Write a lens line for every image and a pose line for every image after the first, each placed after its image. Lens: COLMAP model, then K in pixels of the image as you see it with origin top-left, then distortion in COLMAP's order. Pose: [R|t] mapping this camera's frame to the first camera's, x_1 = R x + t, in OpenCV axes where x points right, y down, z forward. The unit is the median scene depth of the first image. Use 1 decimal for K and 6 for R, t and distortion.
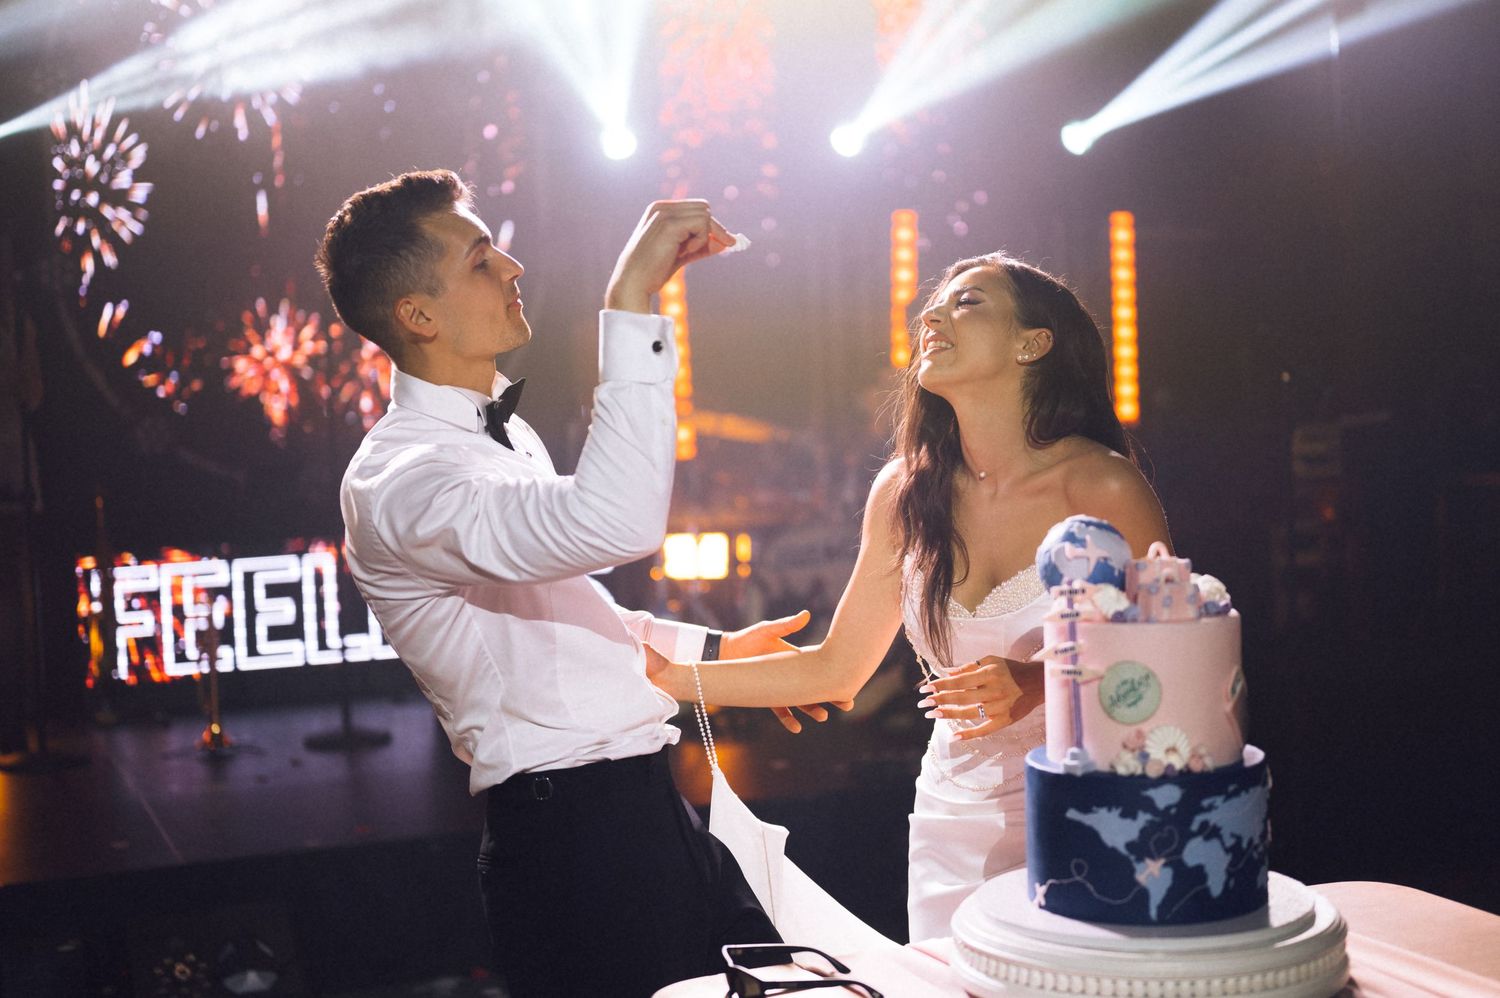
lens RADIAL K [[2184.7, 0, 758.5], [0, 2184.7, 501.7], [0, 0, 1]] dist [-0.002002, 0.000000]
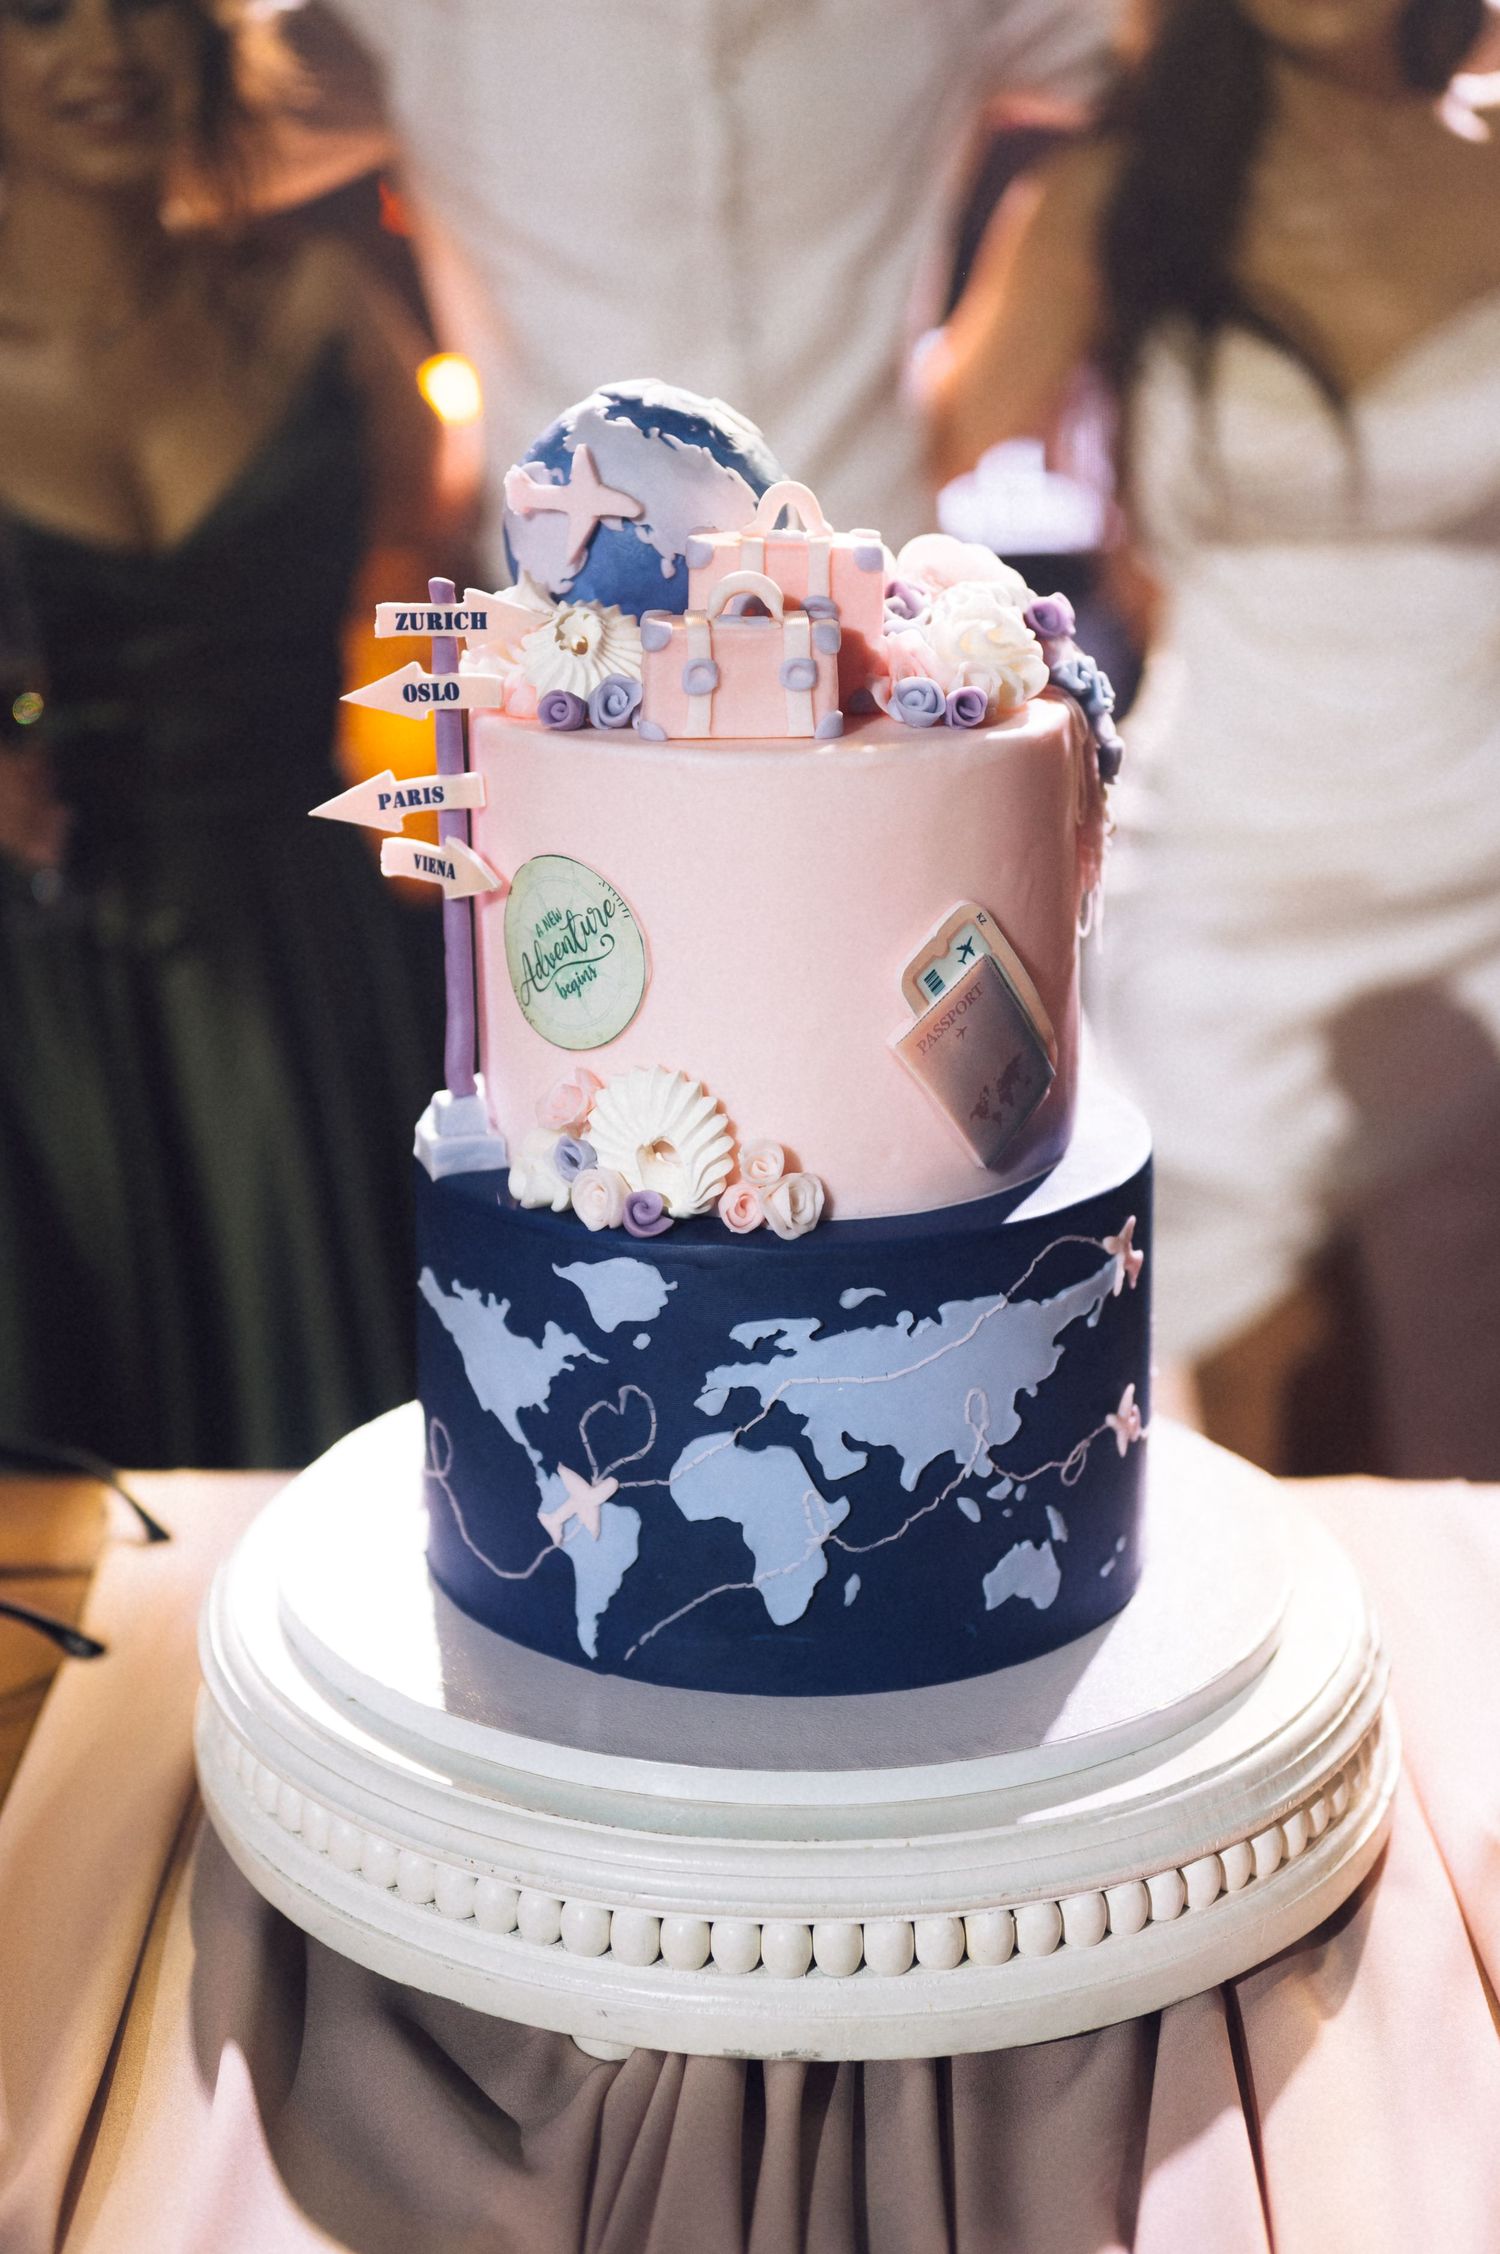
lens RADIAL K [[3282.9, 0, 611.4], [0, 3282.9, 762.9], [0, 0, 1]] dist [-0.002002, 0.000000]
pose [[0.879530, 0.101025, -0.464996, 0.389765], [-0.035081, 0.988310, 0.148365, -0.010640], [0.474549, -0.114179, 0.872793, 0.582752]]
